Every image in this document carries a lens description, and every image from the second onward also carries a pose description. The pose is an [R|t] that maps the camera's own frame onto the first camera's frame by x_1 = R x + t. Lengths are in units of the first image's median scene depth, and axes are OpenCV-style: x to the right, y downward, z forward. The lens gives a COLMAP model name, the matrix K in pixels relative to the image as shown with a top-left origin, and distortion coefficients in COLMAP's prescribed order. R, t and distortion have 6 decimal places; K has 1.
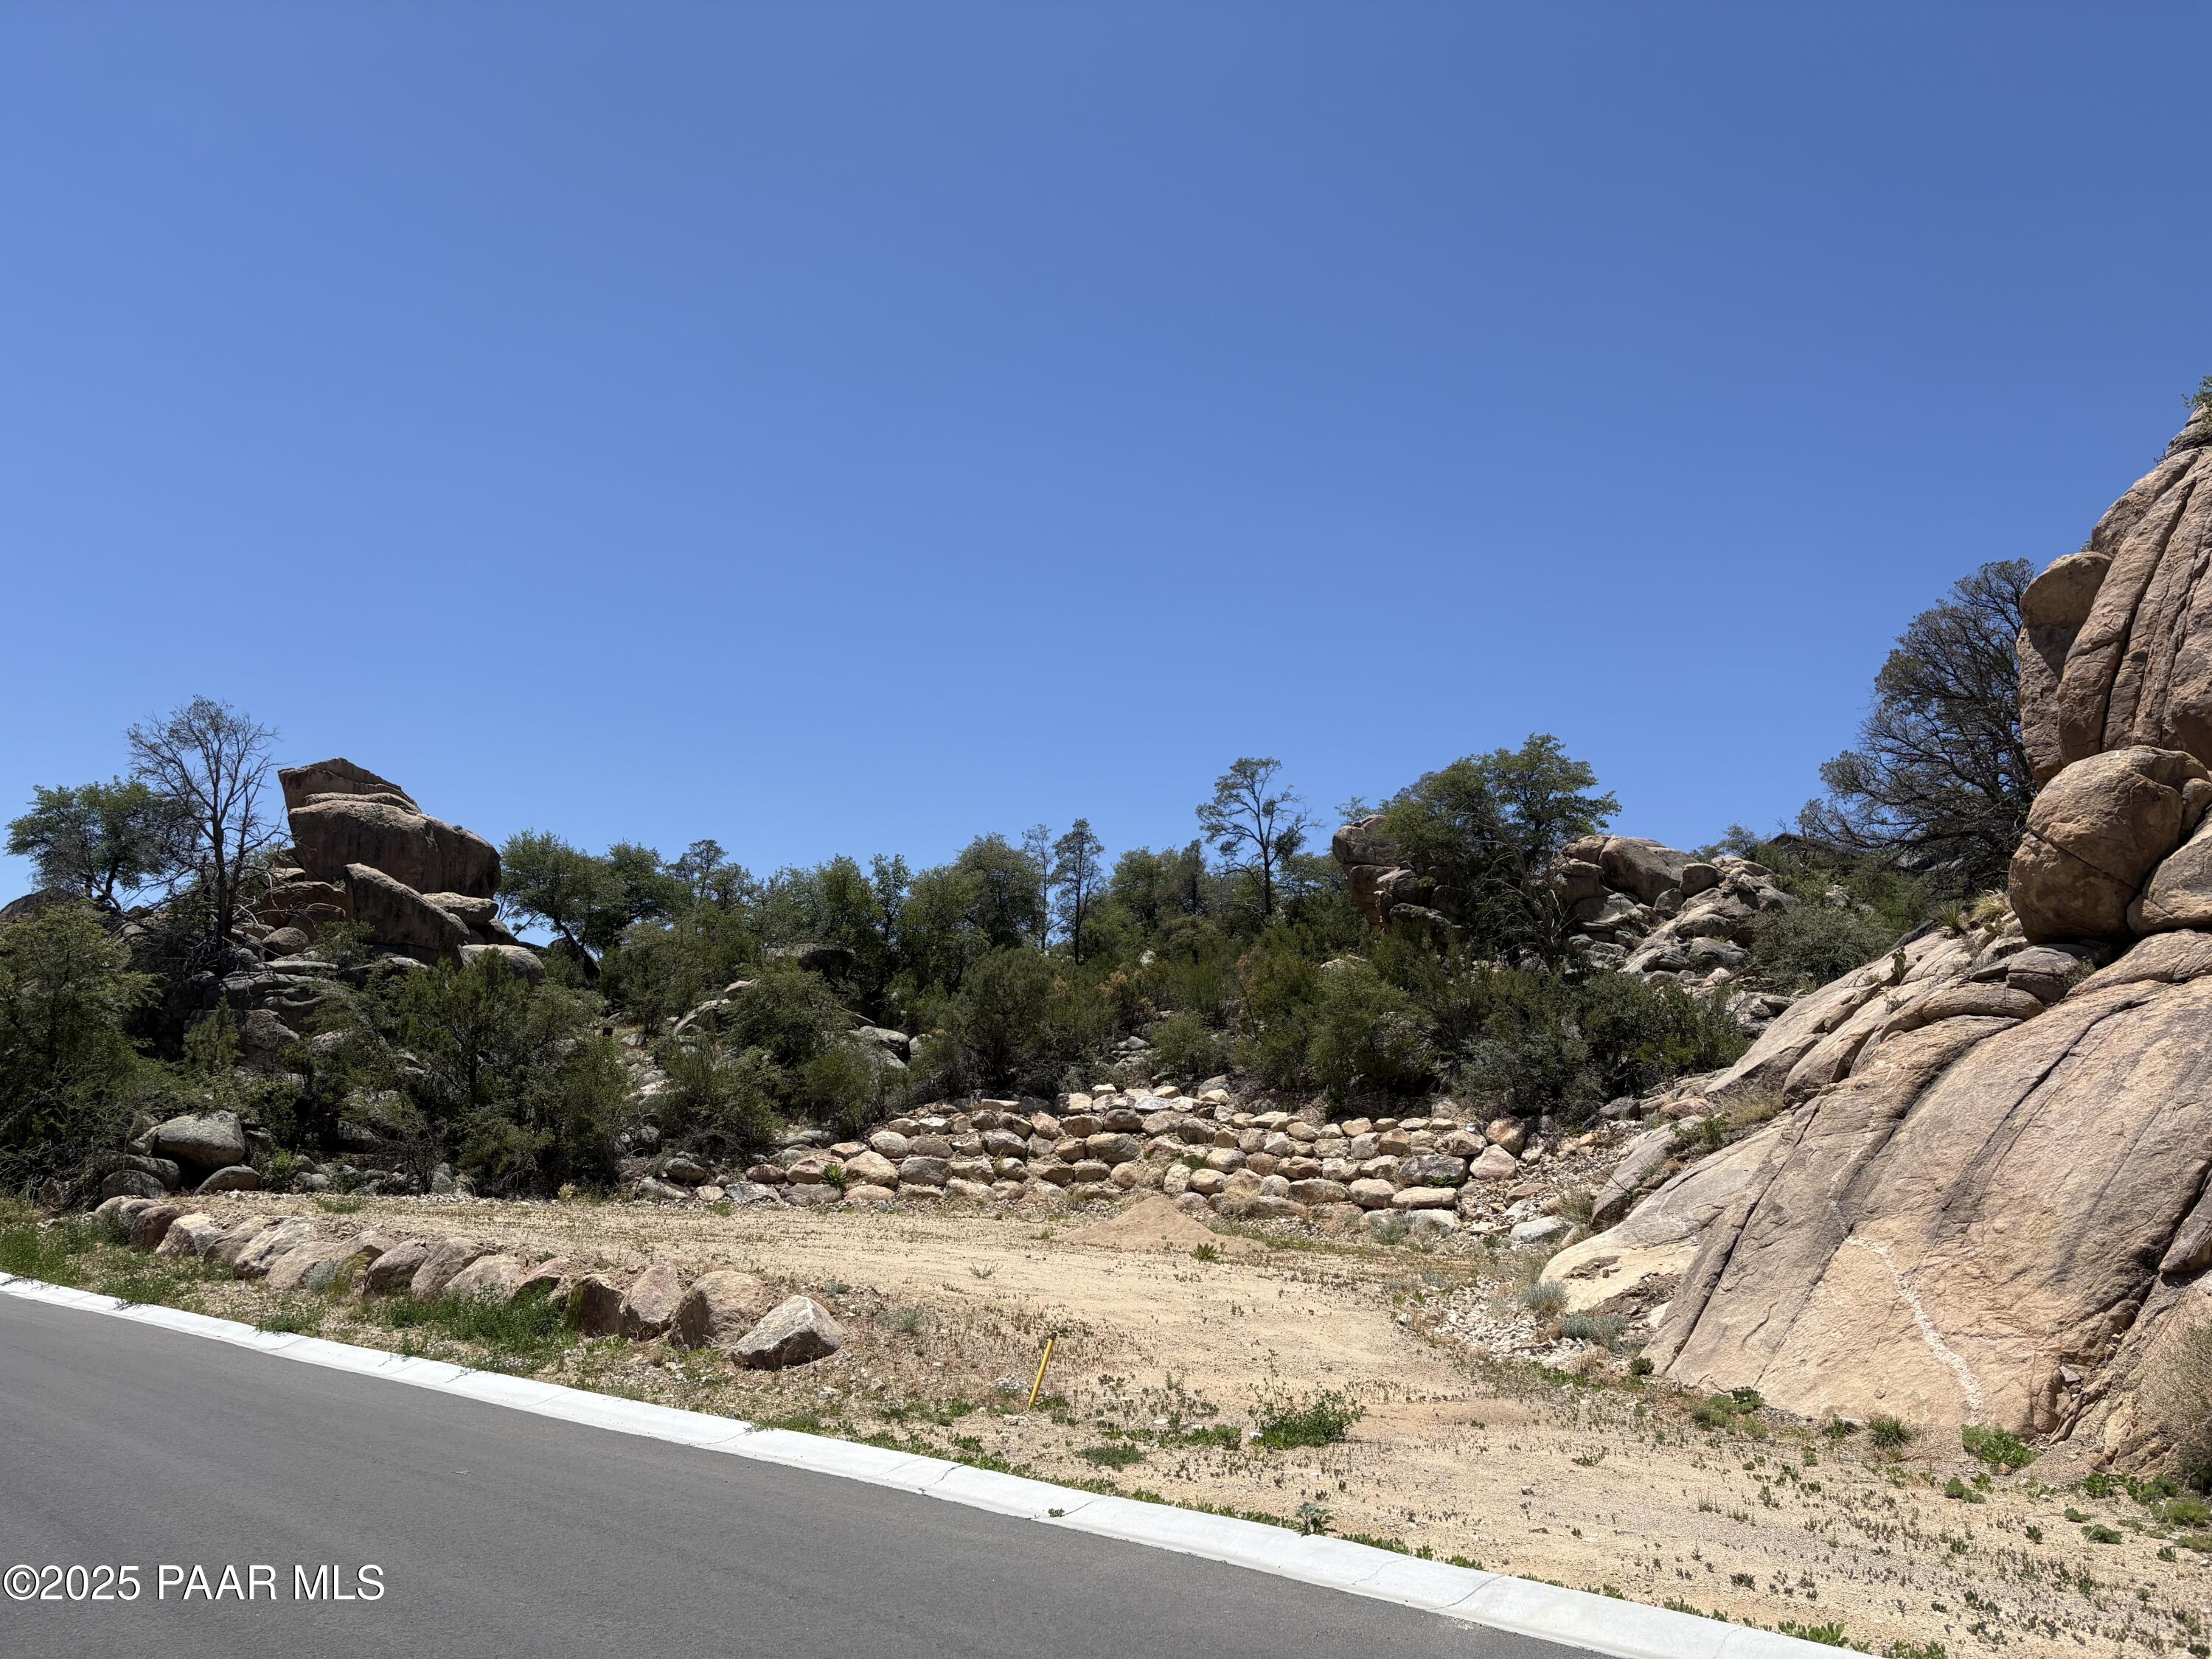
lens RADIAL K [[1646.3, 0, 1117.7], [0, 1646.3, 815.8], [0, 0, 1]] dist [0.095330, -0.068608]
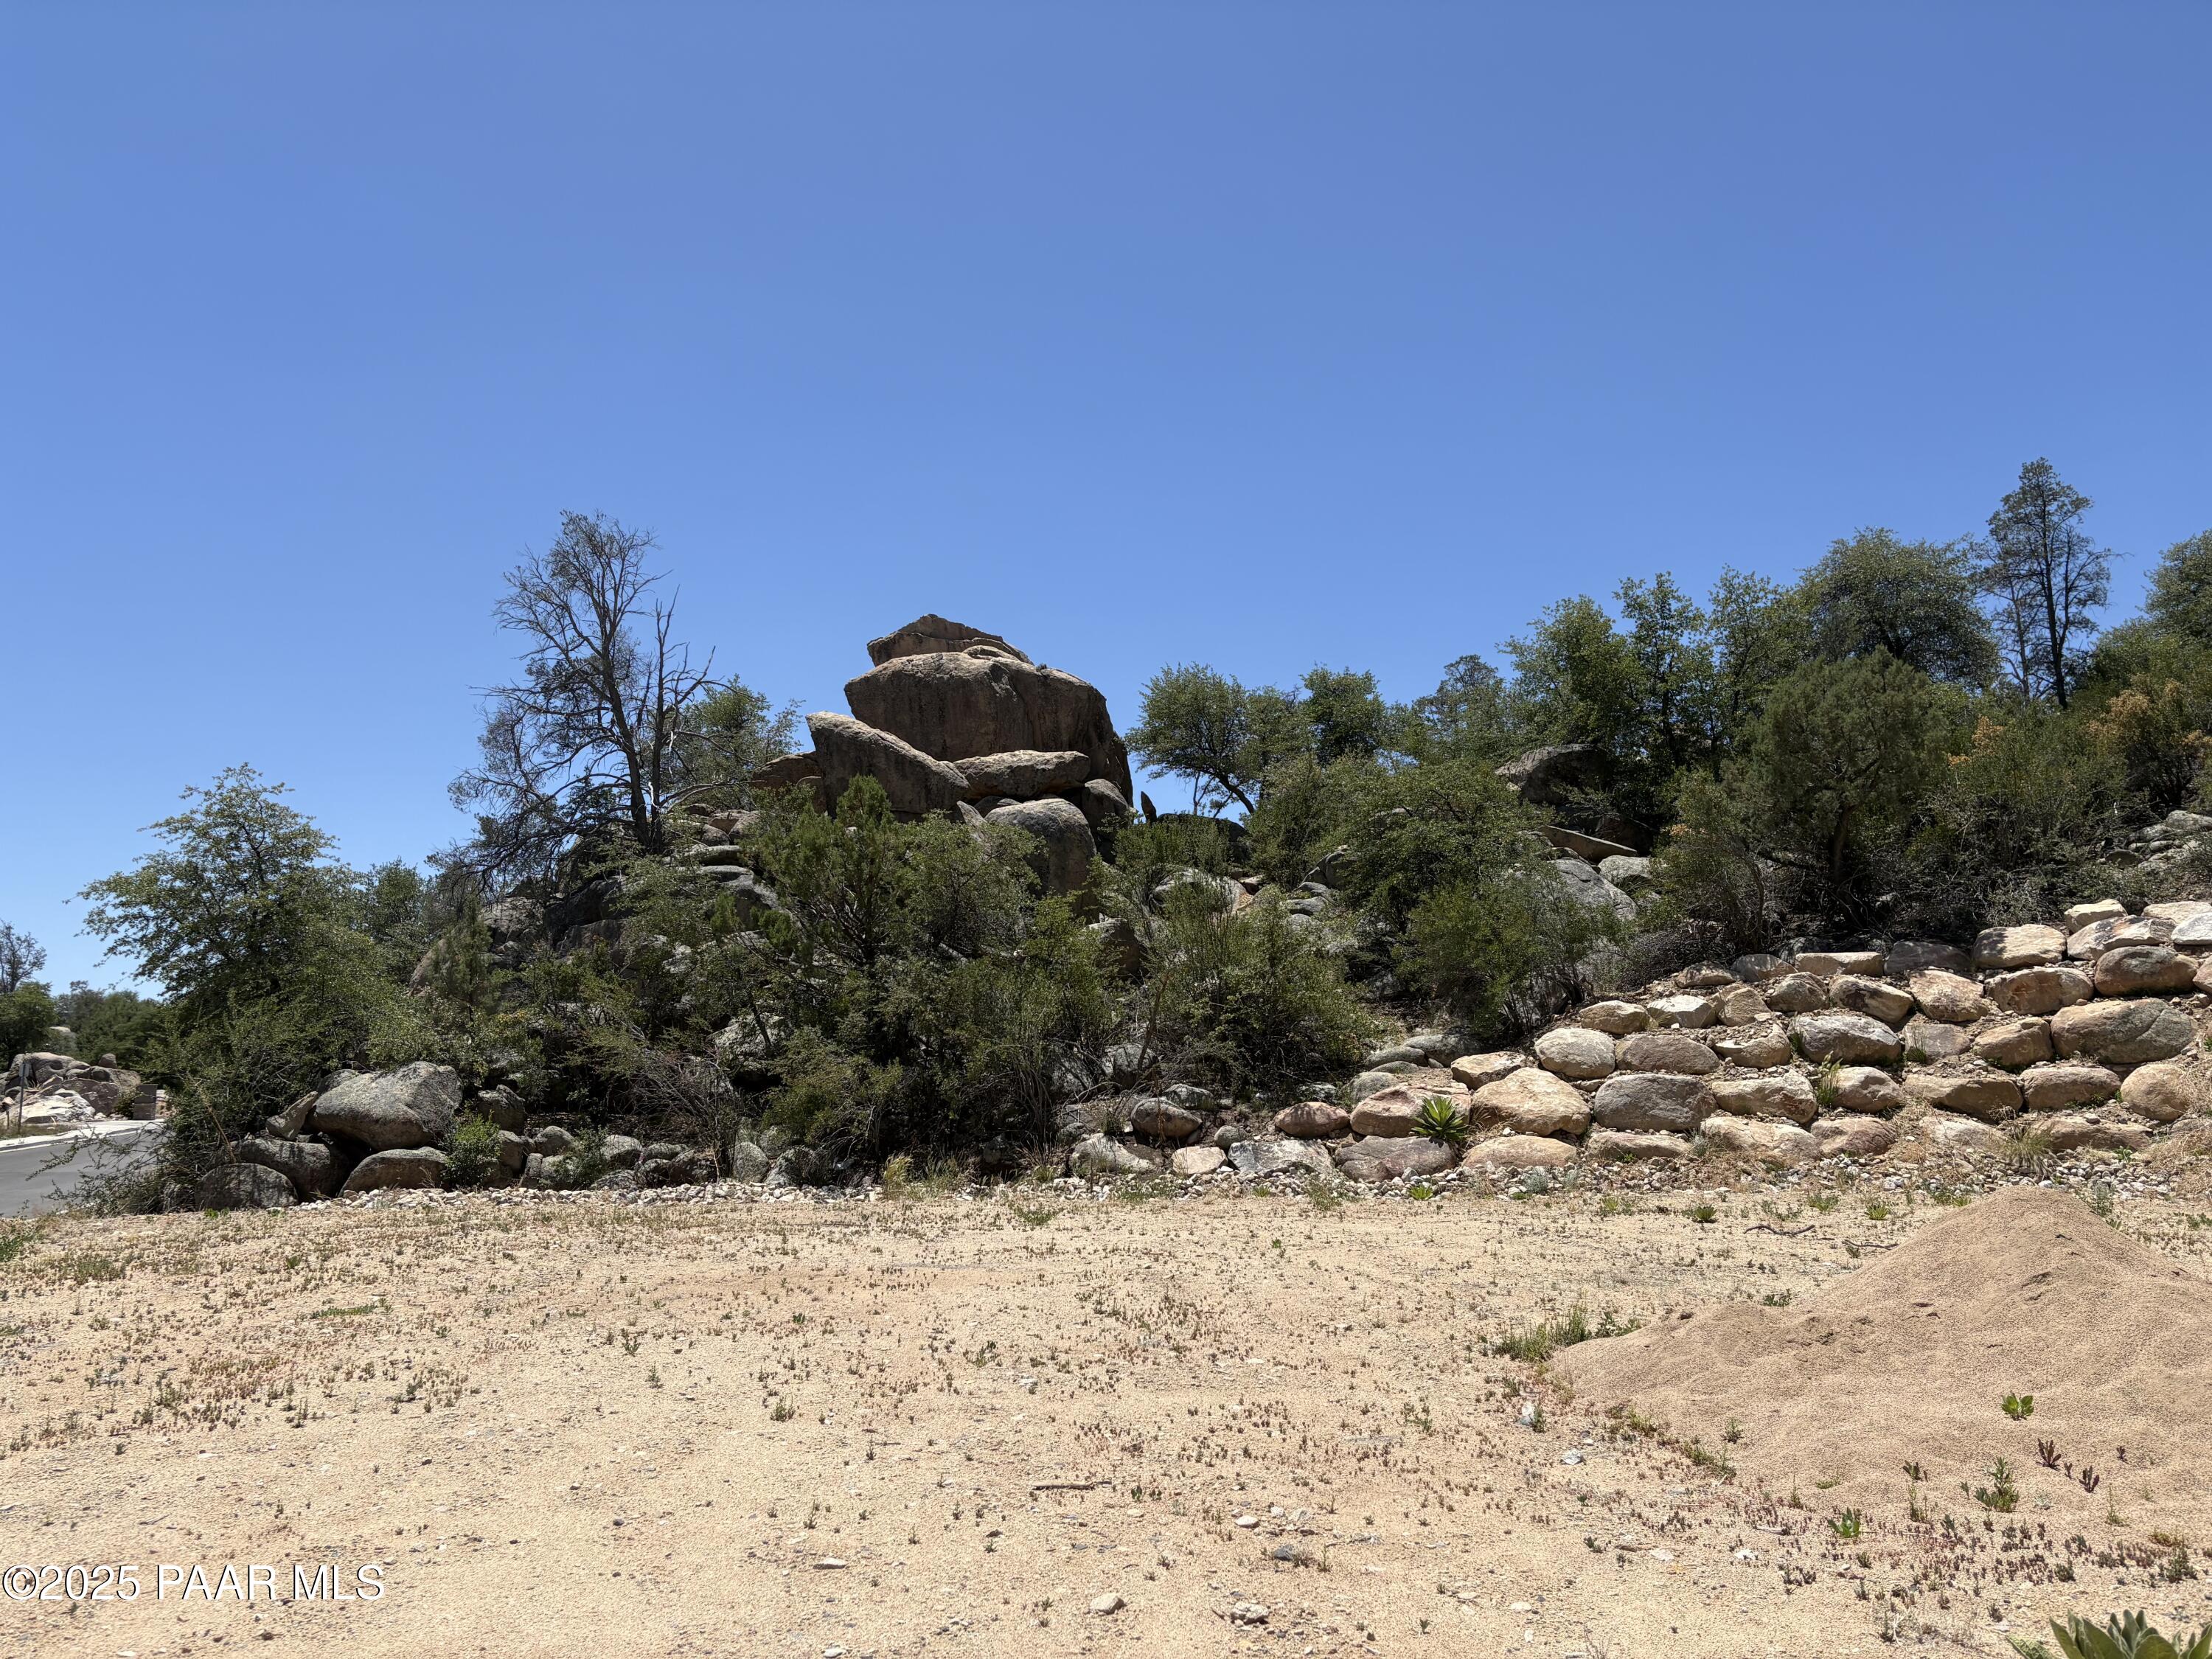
lens RADIAL K [[1626.6, 0, 1101.5], [0, 1626.6, 863.5], [0, 0, 1]] dist [0.034048, -0.027411]
pose [[0.804121, -0.132178, -0.579585, 0.039493], [0.167497, 0.985844, 0.007560, 0.112342], [0.570381, -0.103158, 0.814877, 0.513324]]
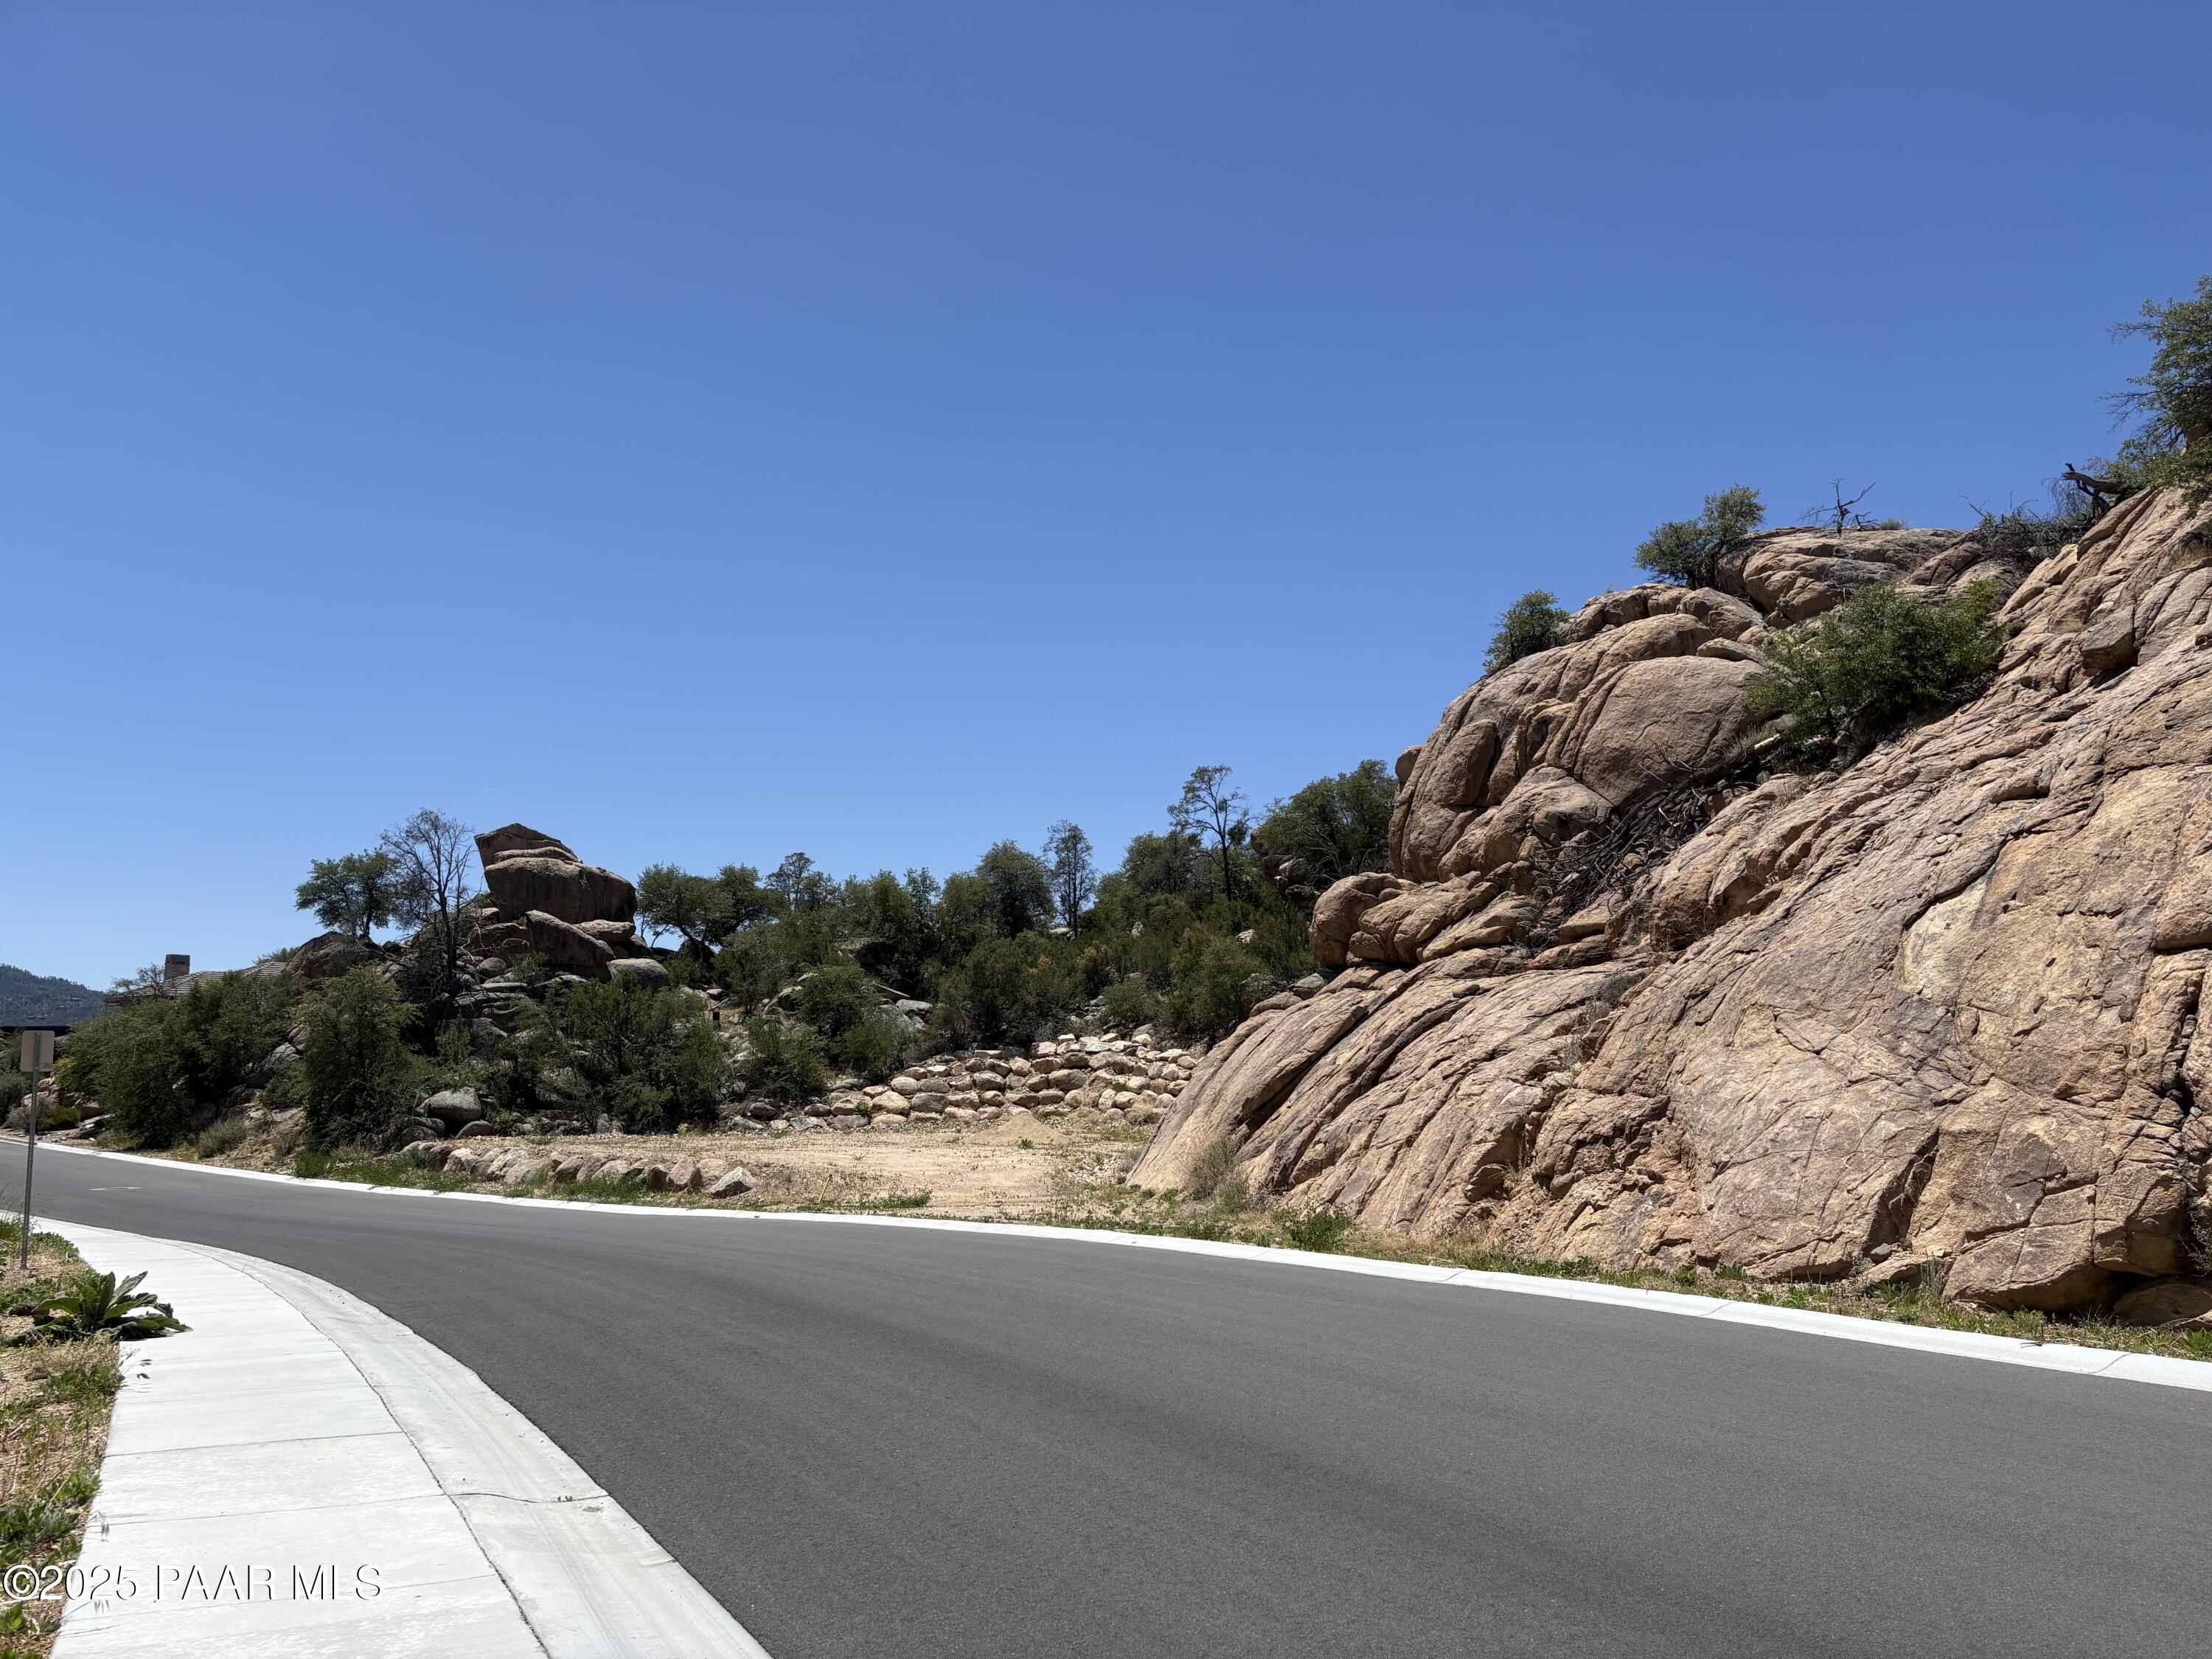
lens RADIAL K [[1673.8, 0, 1149.2], [0, 1673.8, 829.1], [0, 0, 1]] dist [0.098159, -0.107490]
pose [[0.994728, -0.062156, -0.081566, 0.204898], [0.066760, 0.996253, 0.054983, -0.089918], [0.077843, -0.060139, 0.995150, -0.423975]]
